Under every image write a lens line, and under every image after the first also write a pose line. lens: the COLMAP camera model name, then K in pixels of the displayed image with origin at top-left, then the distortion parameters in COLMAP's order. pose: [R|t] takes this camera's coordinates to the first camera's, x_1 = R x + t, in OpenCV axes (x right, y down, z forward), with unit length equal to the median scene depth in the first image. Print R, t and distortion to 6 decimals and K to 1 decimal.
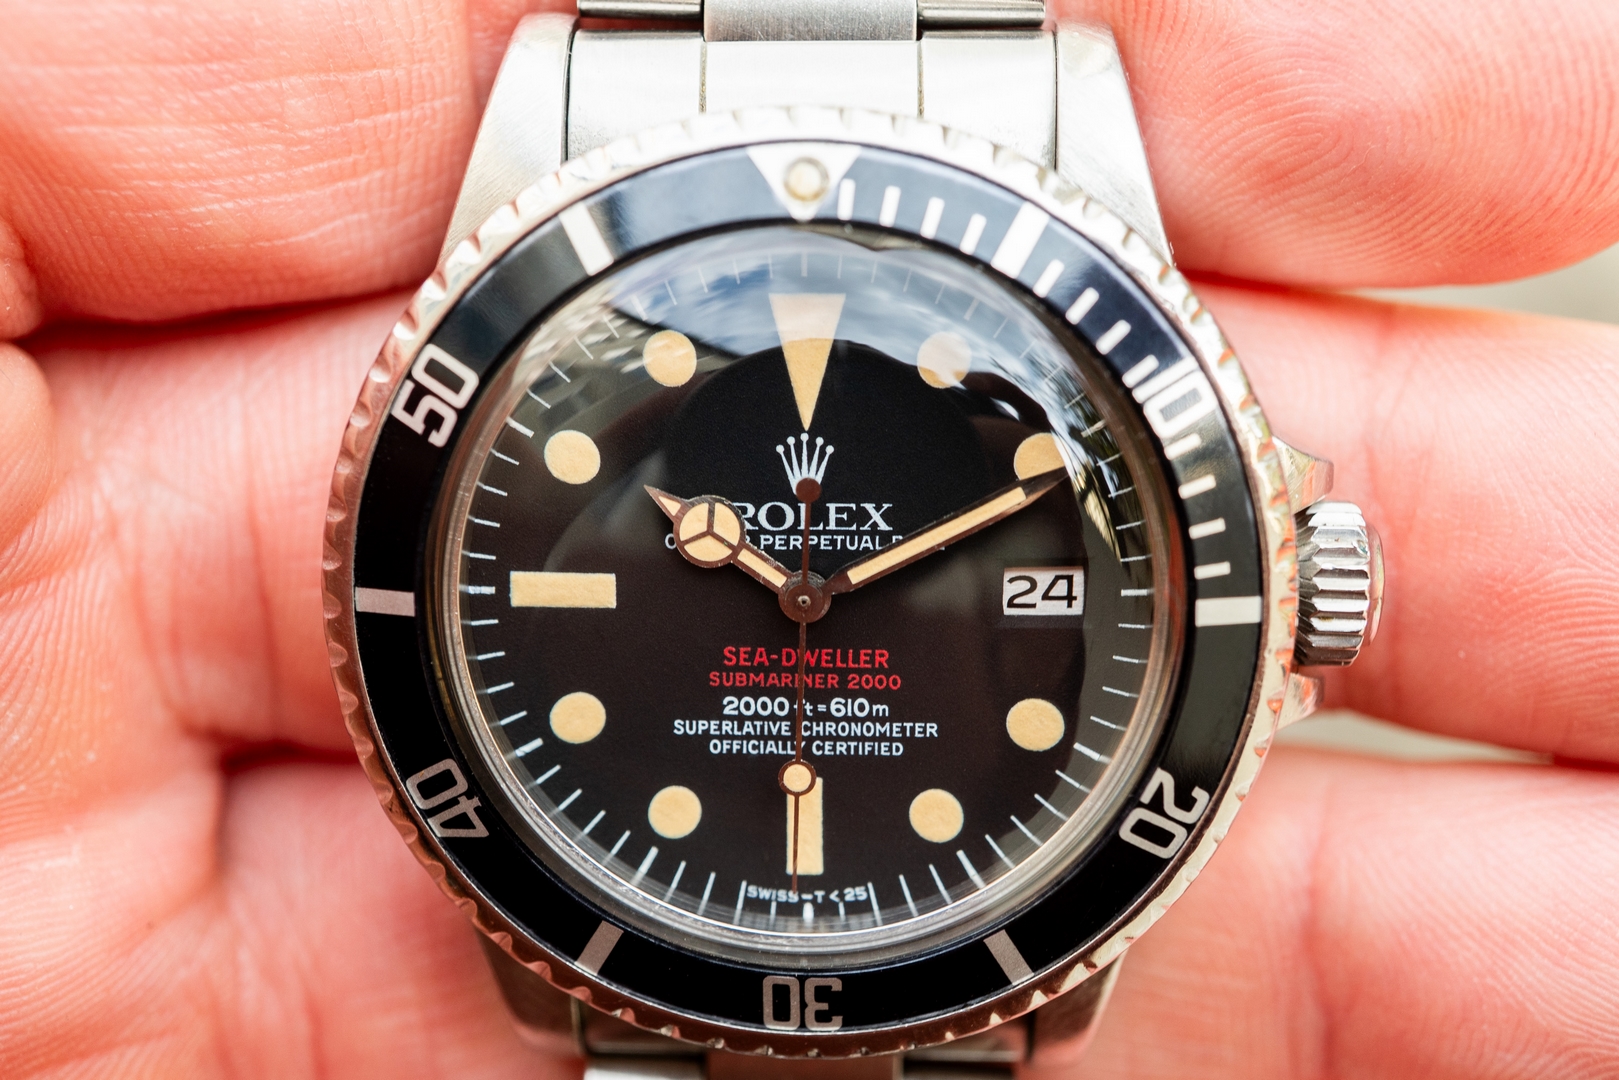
lens RADIAL K [[2059.0, 0, 780.4], [0, 2059.0, 545.5], [0, 0, 1]] dist [-0.024819, 0.000000]
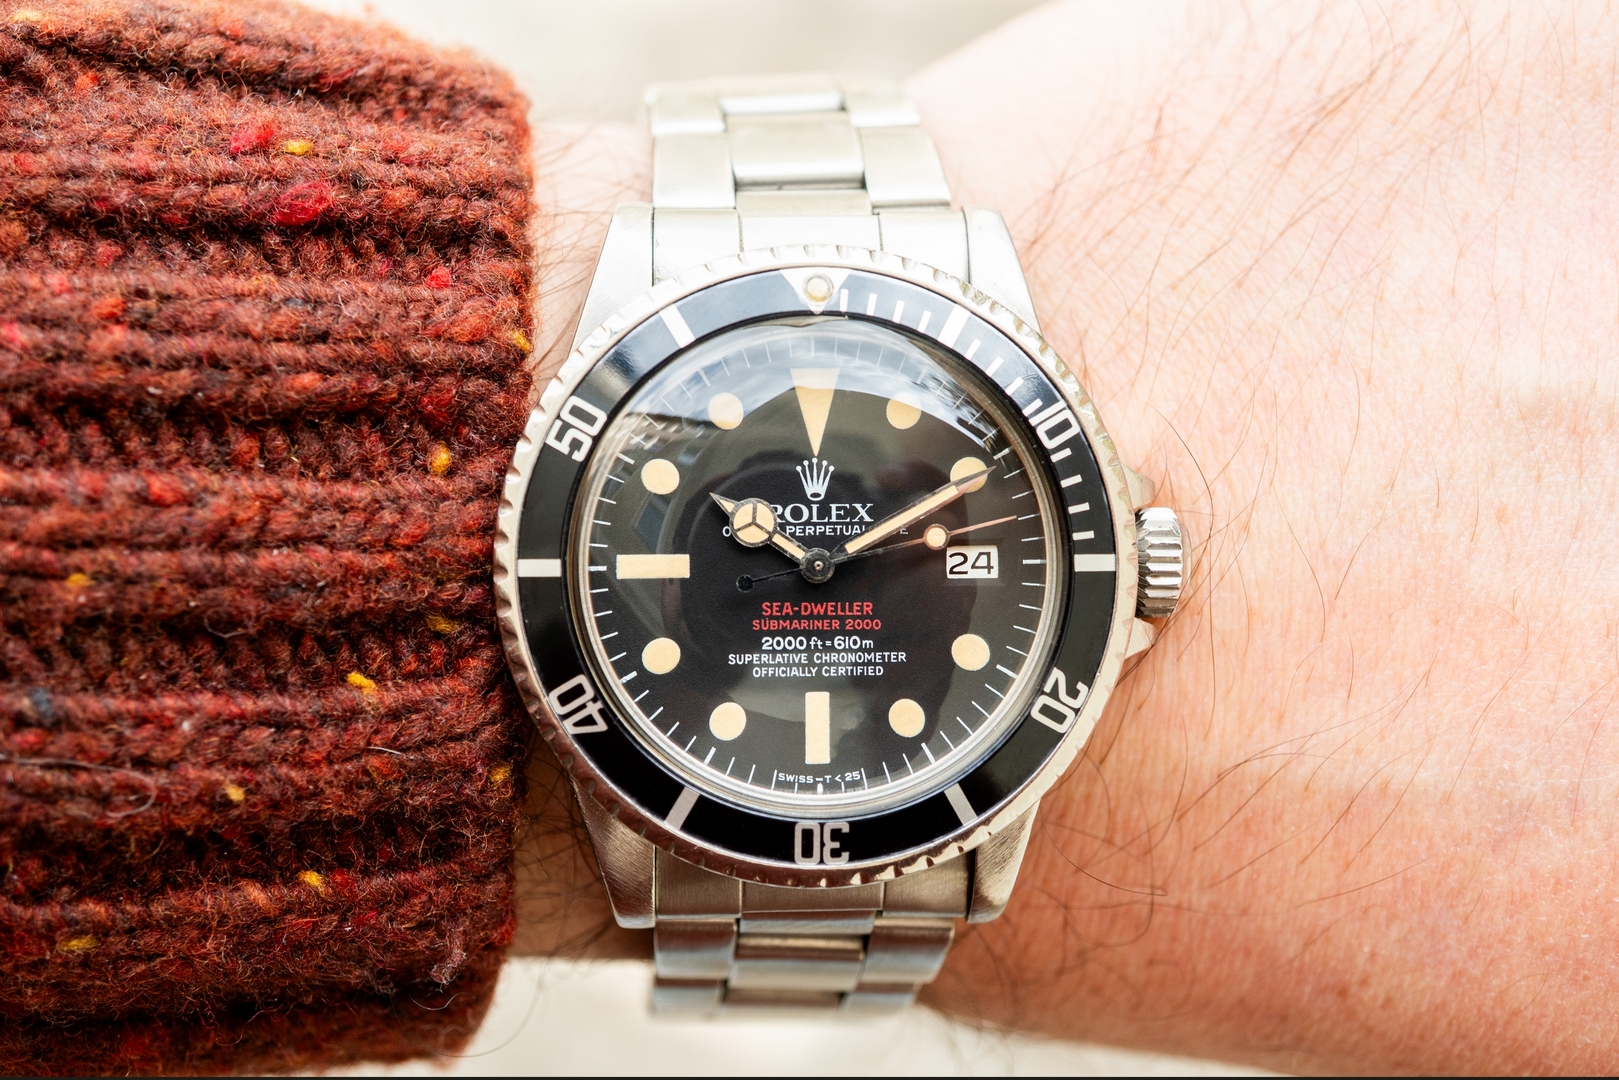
lens RADIAL K [[2059.0, 0, 793.9], [0, 2059.0, 533.0], [0, 0, 1]] dist [-0.024819, 0.000000]
pose [[0.994882, -0.008800, 0.100659, -0.156168], [0.027075, 0.982988, -0.181665, 0.274275], [-0.097348, 0.183460, 0.978195, -0.475074]]
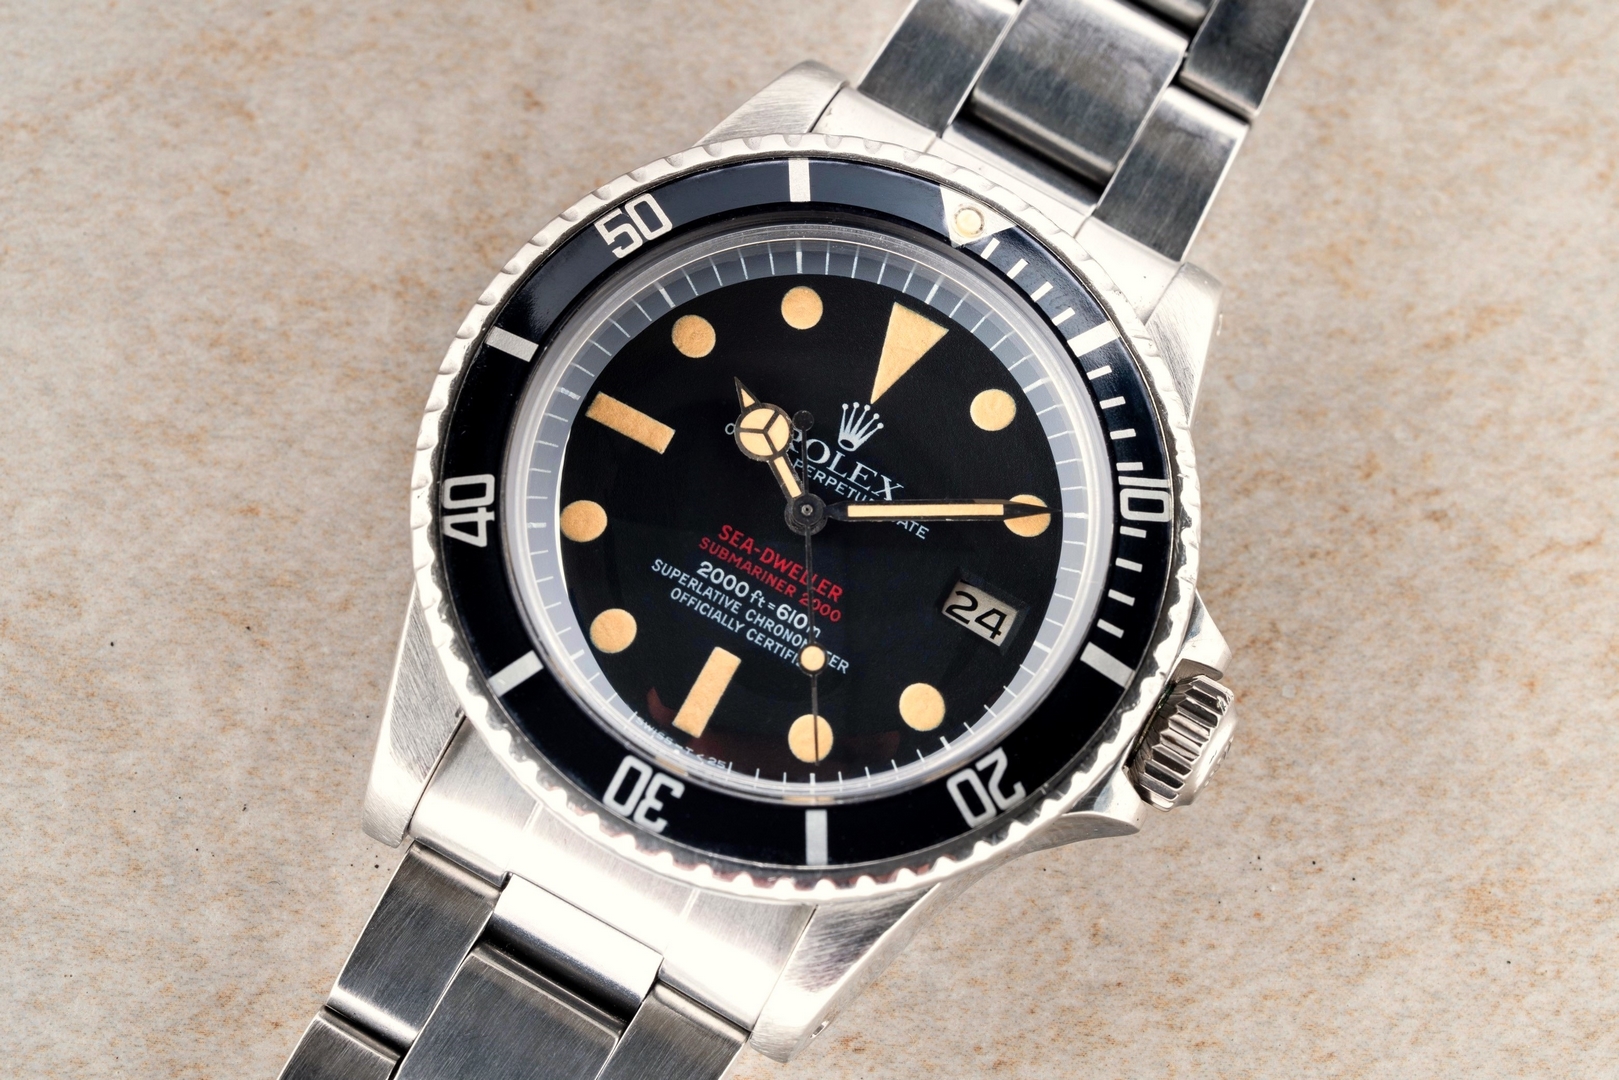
lens RADIAL K [[5314.9, 0, 808.6], [0, 5314.9, 538.7], [0, 0, 1]] dist [-0.711355, 0.000000]
pose [[0.873670, 0.485034, -0.037975, 0.139517], [-0.457720, 0.792991, -0.402068, 1.300114], [-0.164903, 0.368656, 0.914822, -1.873513]]
